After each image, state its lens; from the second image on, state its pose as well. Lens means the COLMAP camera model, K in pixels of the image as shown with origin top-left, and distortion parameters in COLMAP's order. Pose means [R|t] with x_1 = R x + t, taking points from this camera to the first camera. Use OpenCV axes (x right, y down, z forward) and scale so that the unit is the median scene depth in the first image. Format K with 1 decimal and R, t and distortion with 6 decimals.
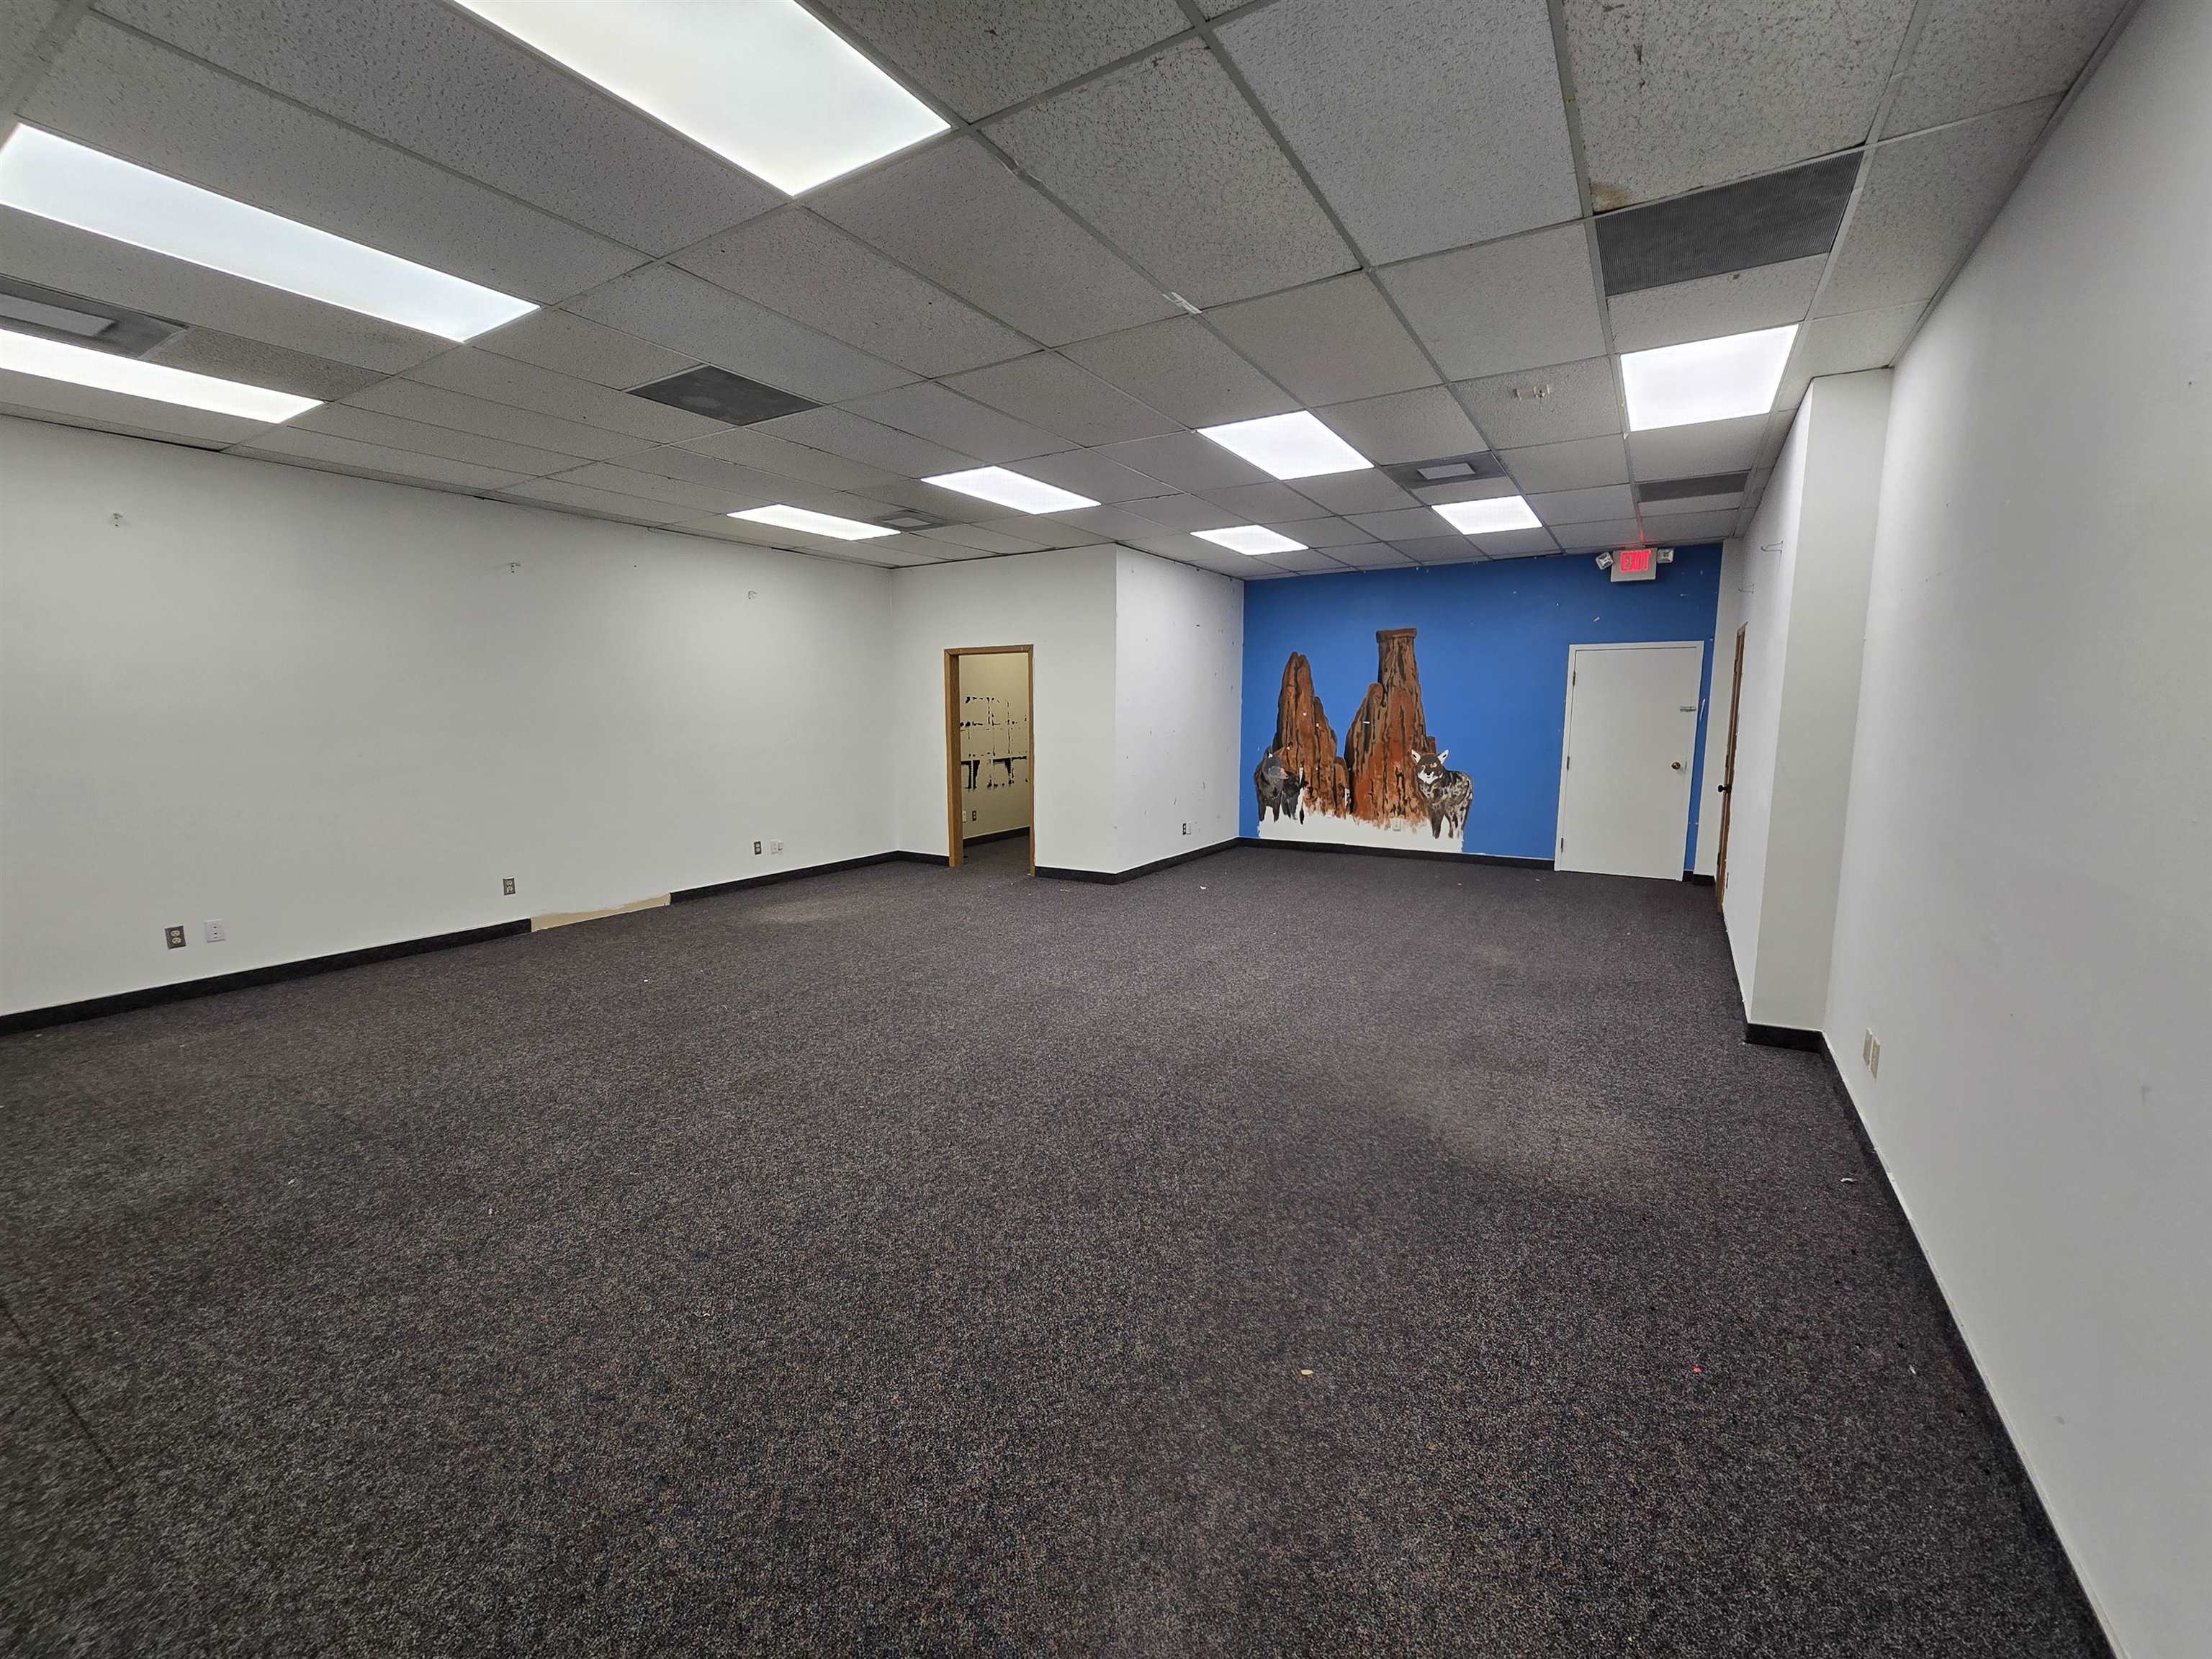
lens RADIAL K [[902.3, 0, 1089.3], [0, 902.3, 826.3], [0, 0, 1]] dist [-0.003728, 0.001005]
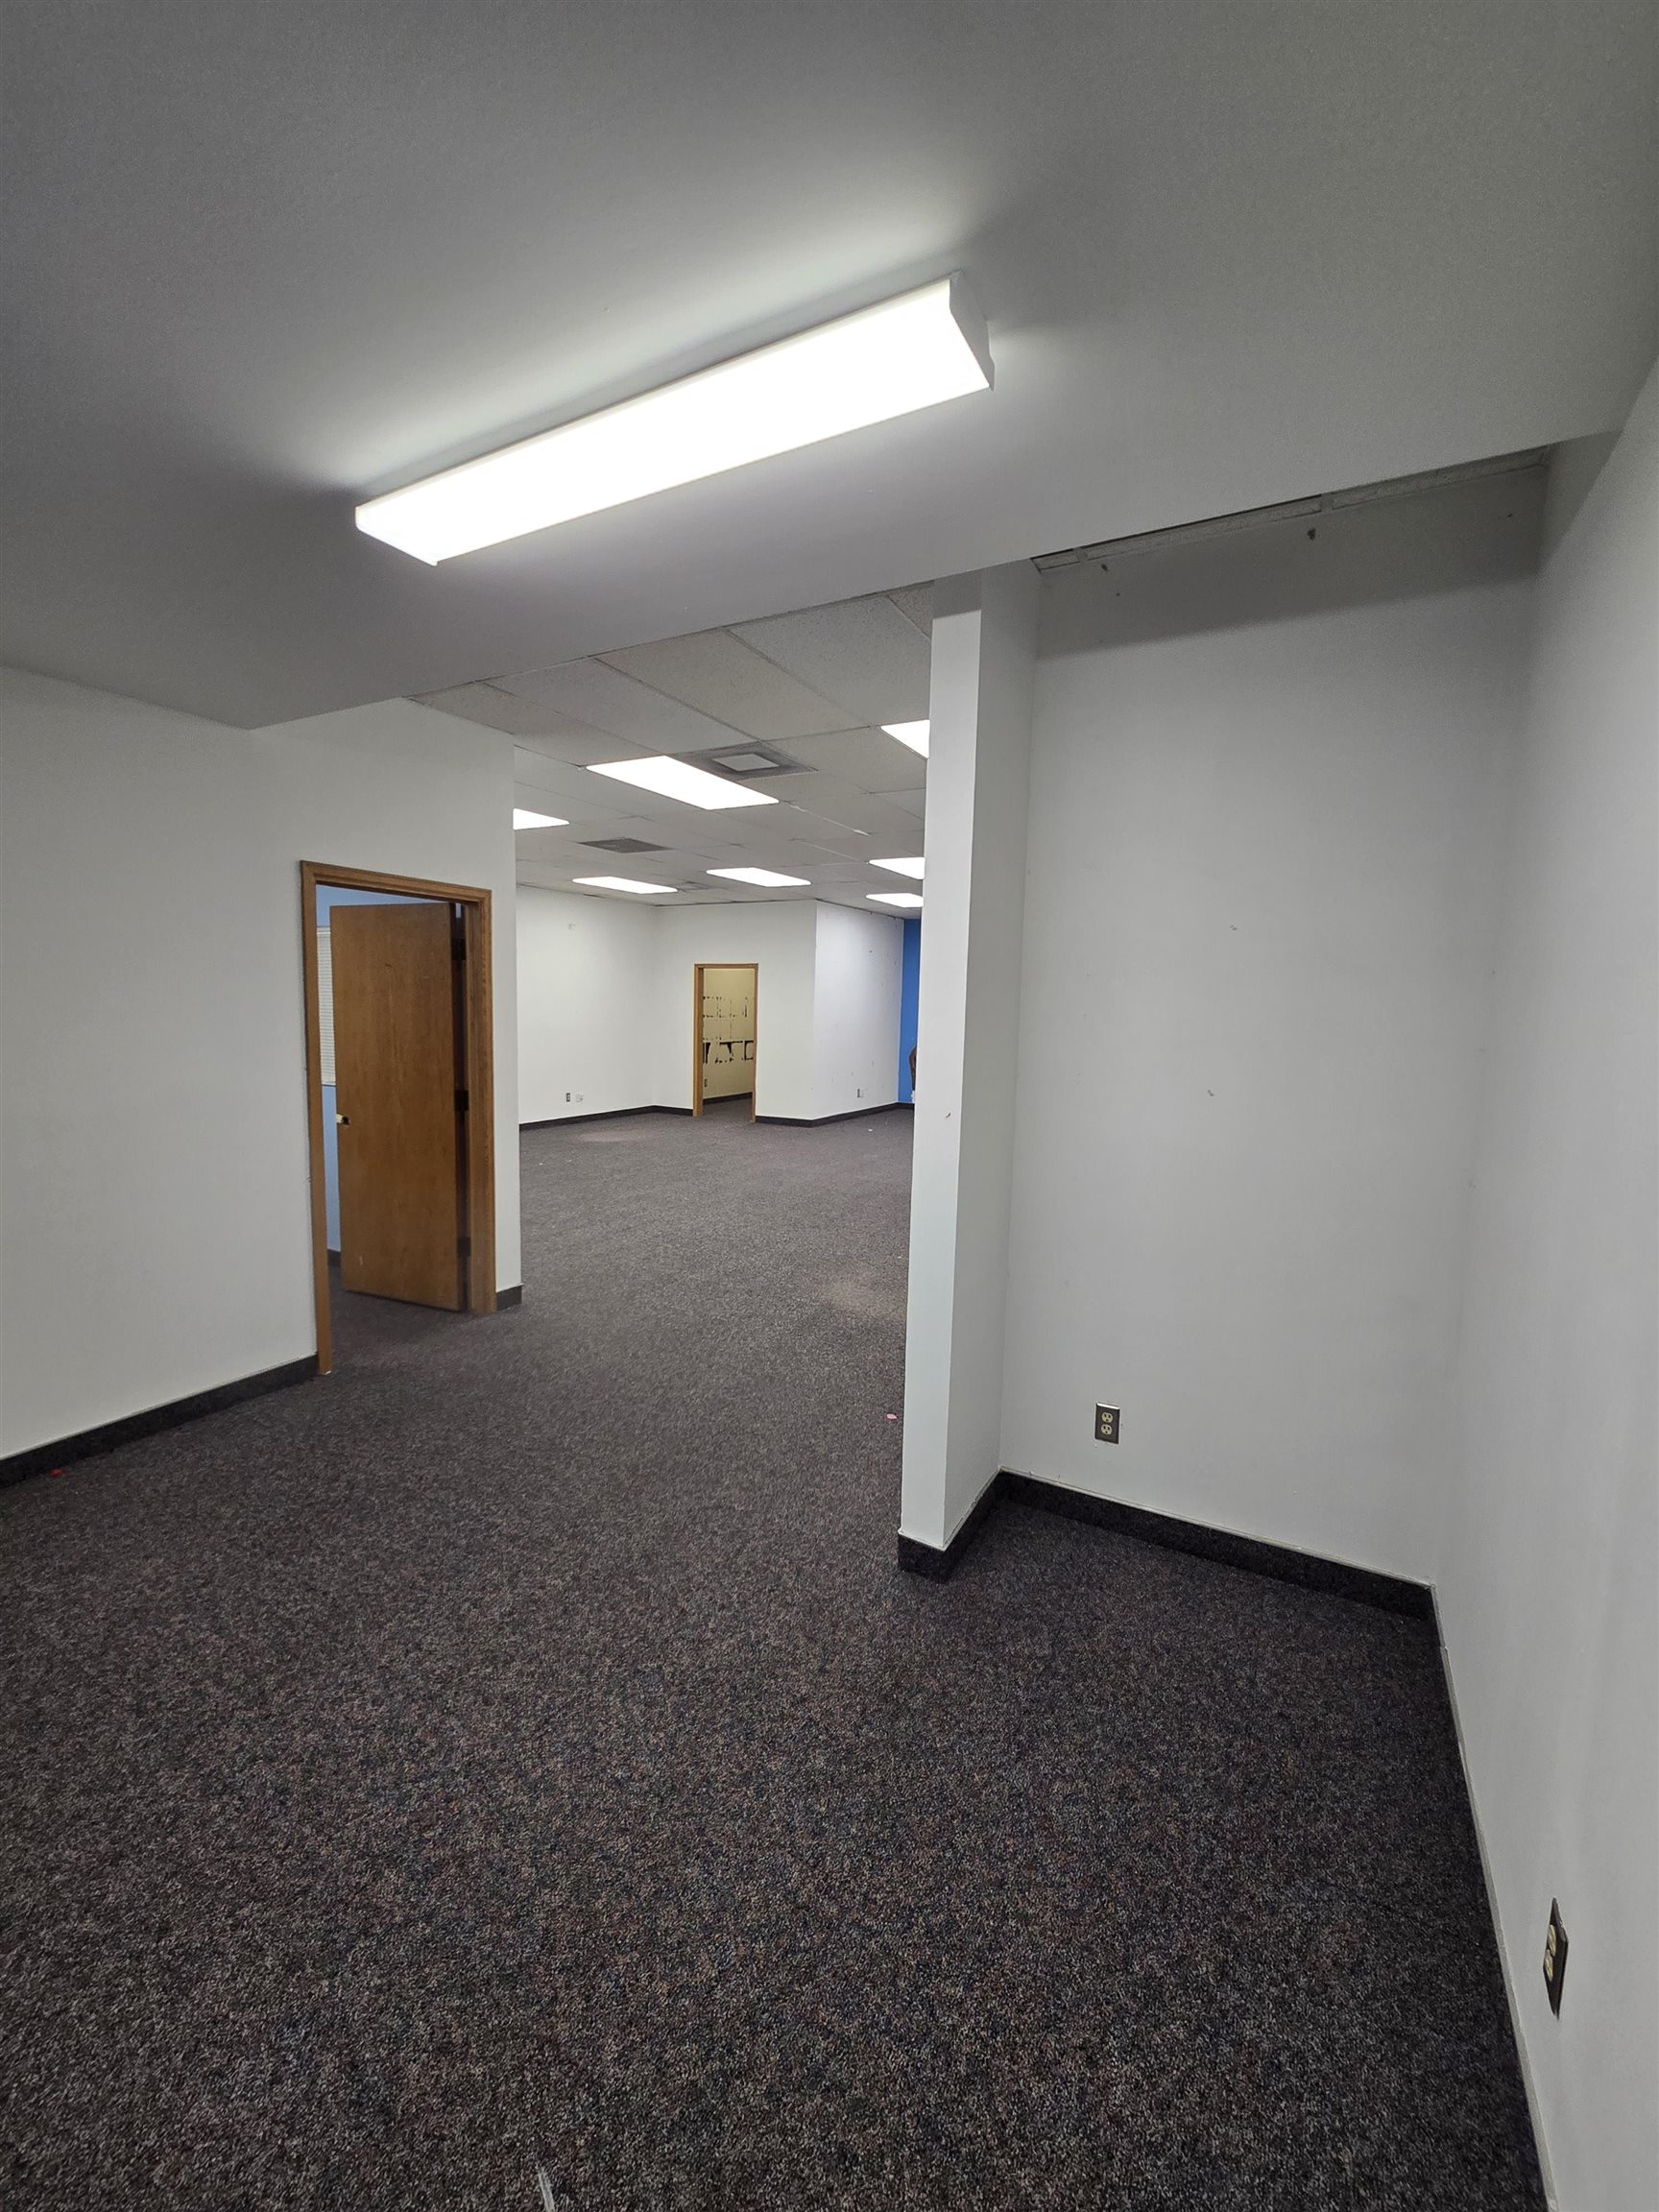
lens RADIAL K [[902.3, 0, 823.7], [0, 902.3, 1098.7], [0, 0, 1]] dist [-0.003728, 0.001005]
pose [[0.997748, 0.018081, 0.064590, -0.043157], [-0.016549, 0.999571, -0.024182, 0.047861], [-0.065000, 0.023059, 0.997619, -0.423540]]
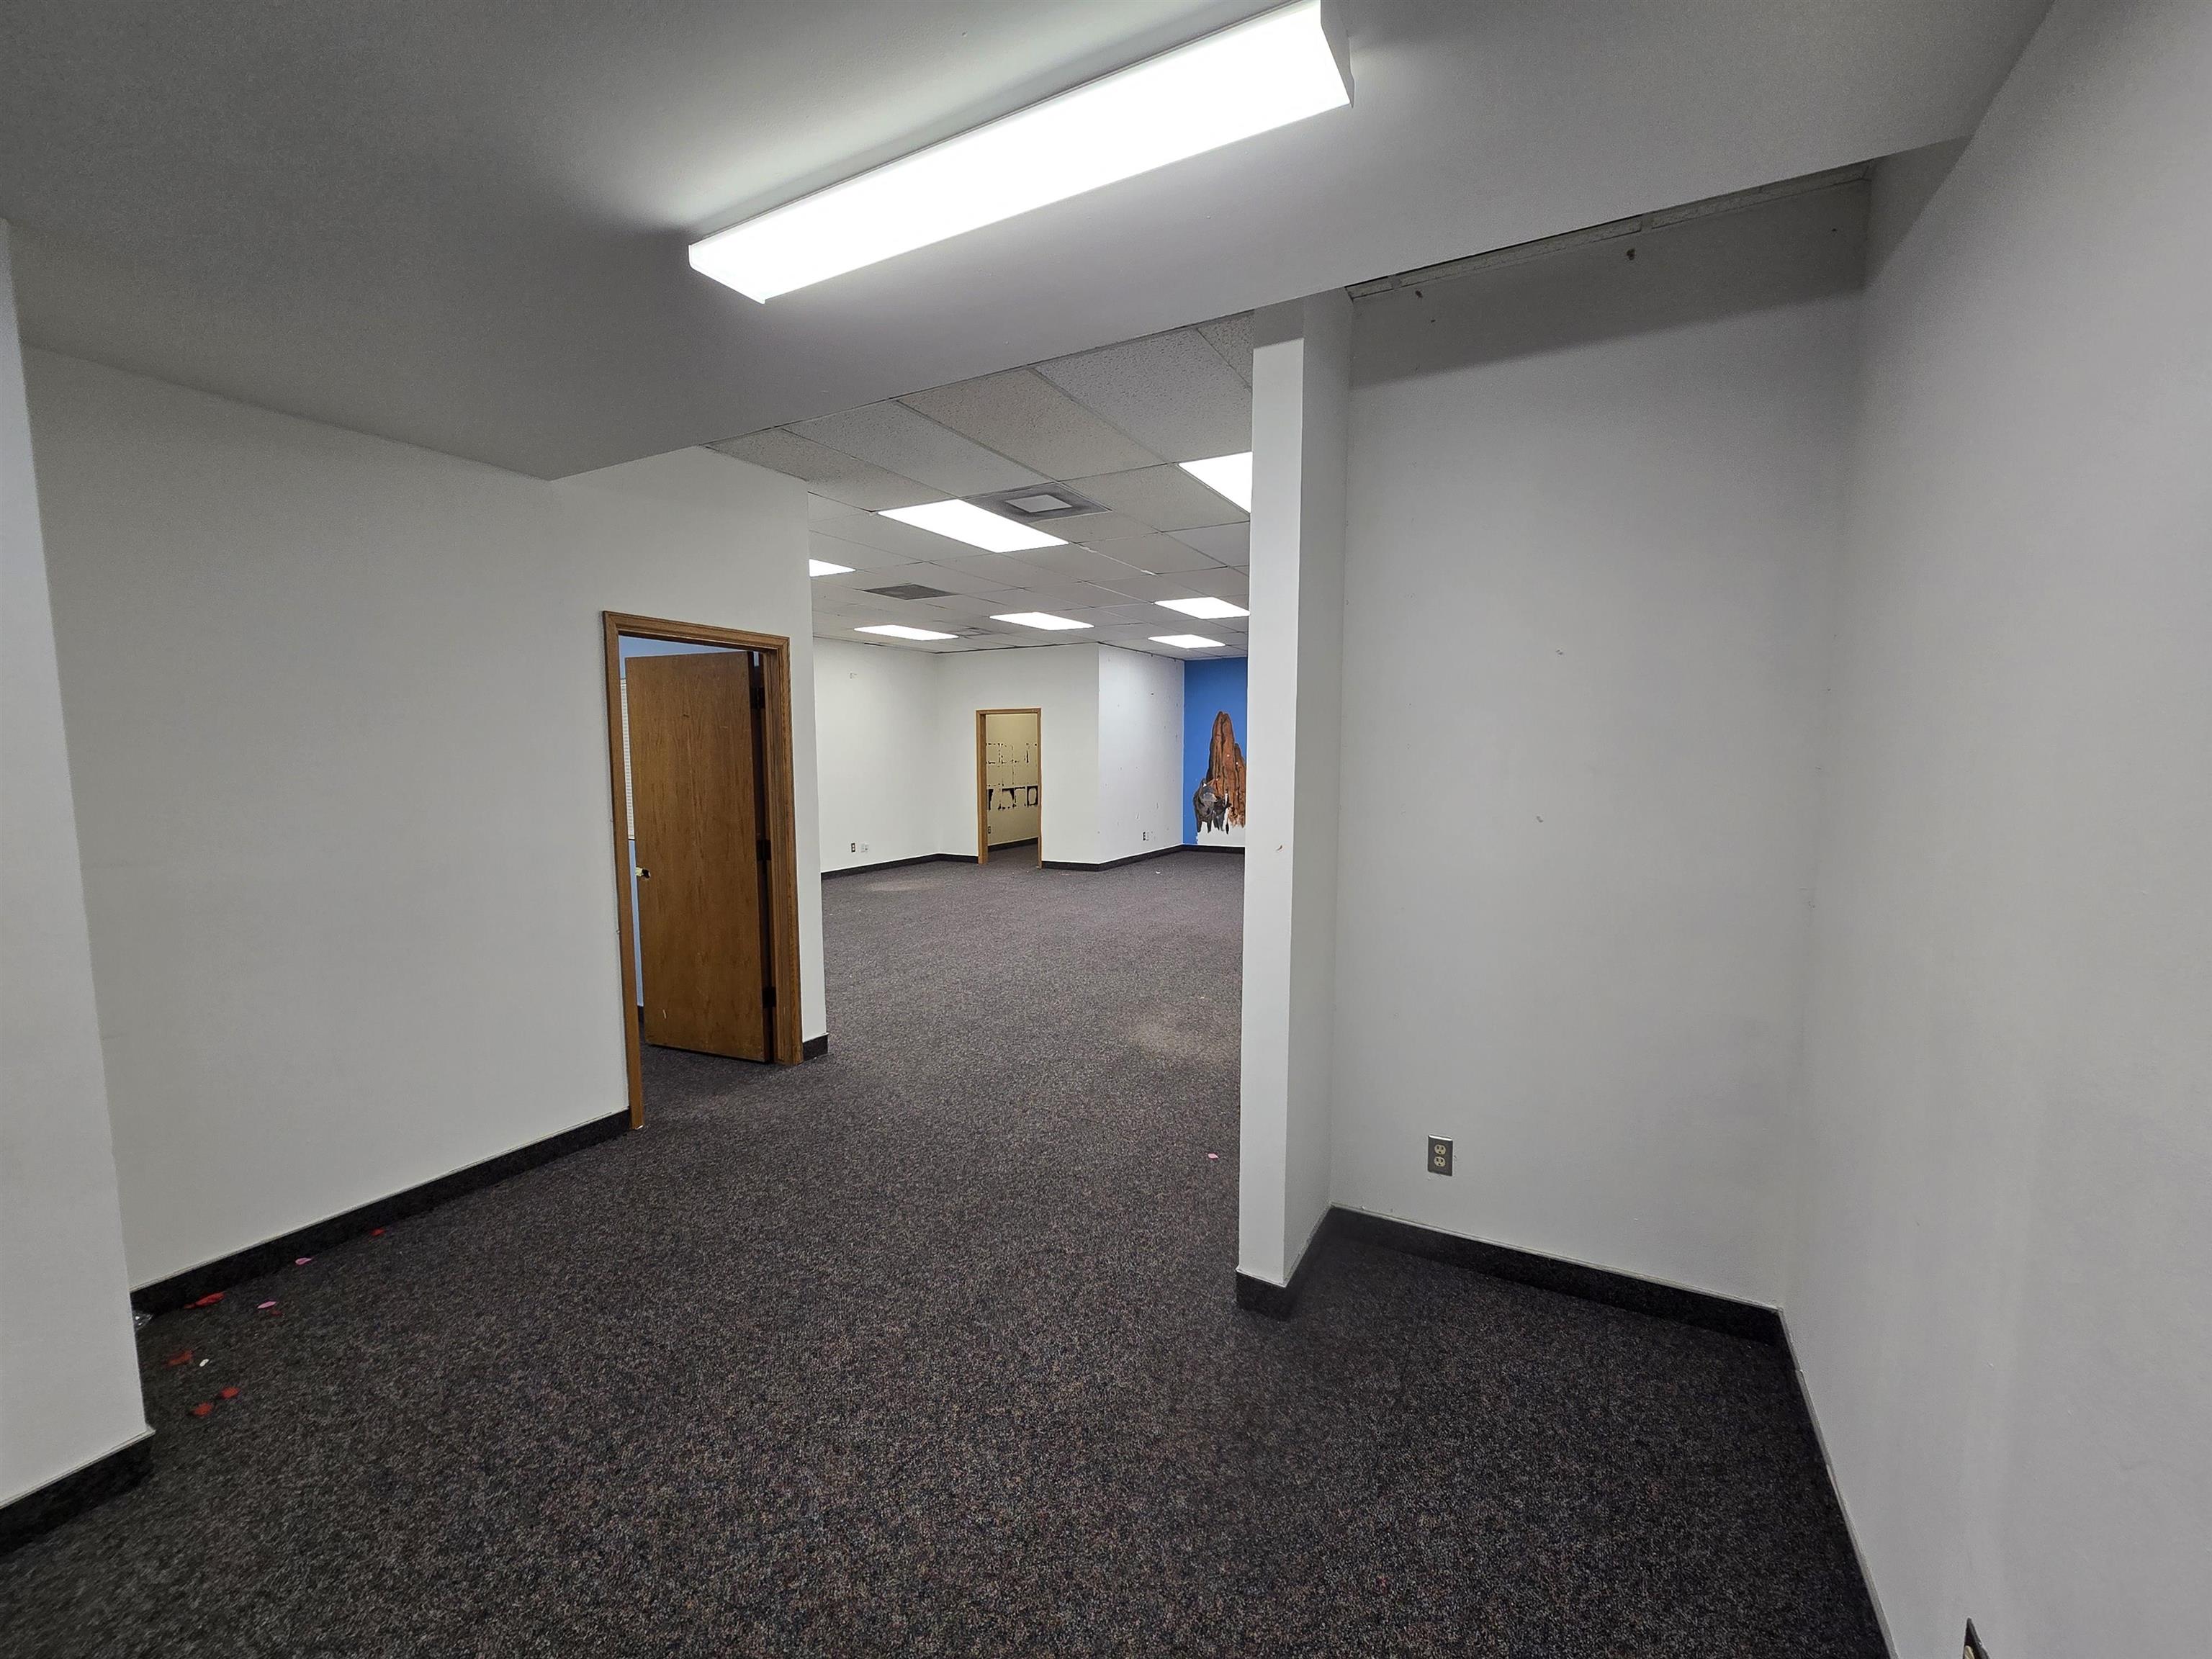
lens RADIAL K [[902.3, 0, 1098.7], [0, 902.3, 845.5], [0, 0, 1]] dist [-0.003728, 0.001005]
pose [[0.997778, -0.006733, 0.066287, -0.061691], [0.008267, 0.999703, -0.022905, 0.050538], [-0.066113, 0.023402, 0.997538, -0.420099]]
